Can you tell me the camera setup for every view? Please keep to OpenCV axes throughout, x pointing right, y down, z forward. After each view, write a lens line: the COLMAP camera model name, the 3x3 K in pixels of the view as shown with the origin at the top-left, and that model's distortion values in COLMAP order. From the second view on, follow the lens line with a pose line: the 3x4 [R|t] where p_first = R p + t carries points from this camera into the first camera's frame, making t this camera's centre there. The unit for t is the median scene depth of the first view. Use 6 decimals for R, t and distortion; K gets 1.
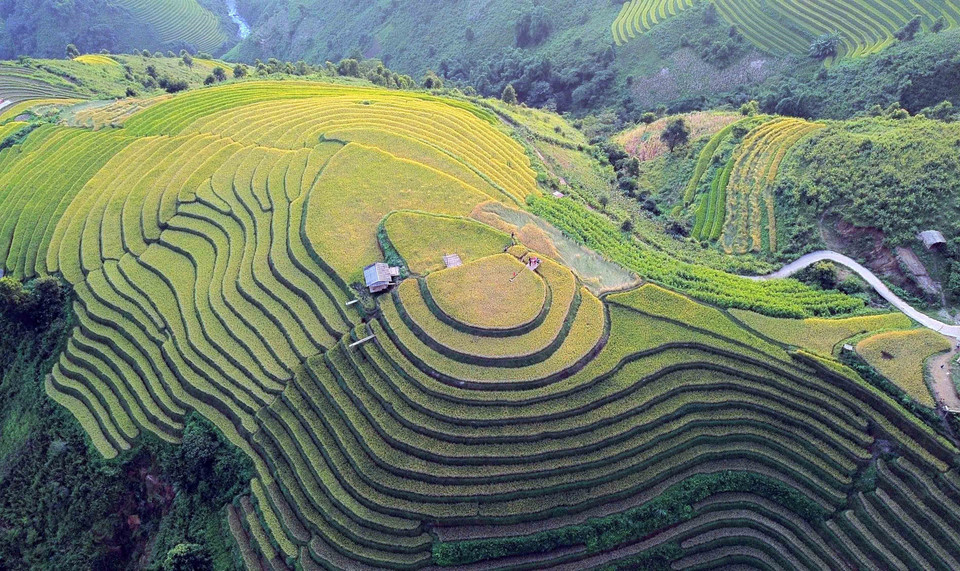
lens RADIAL K [[689.0, 0, 480.0], [0, 689.0, 285.5], [0, 0, 1]] dist [0.029974, -0.000805]
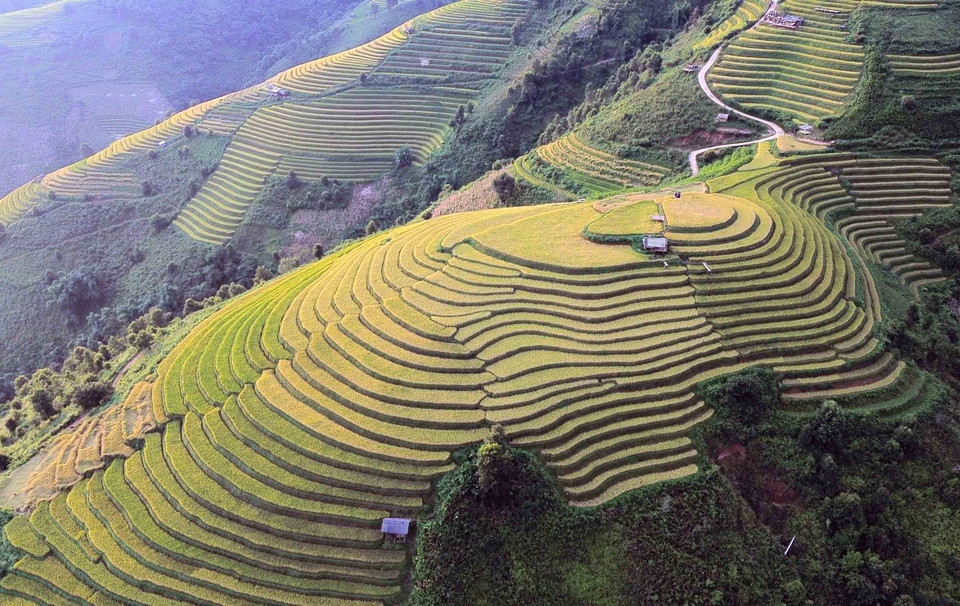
lens RADIAL K [[727.1, 0, 480.0], [0, 727.1, 303.0], [0, 0, 1]] dist [0.065650, -0.002304]
pose [[0.458011, -0.442296, 0.771103, -1.486112], [0.660896, 0.749546, 0.037379, -0.210479], [-0.594510, 0.492499, 0.635612, 0.376630]]
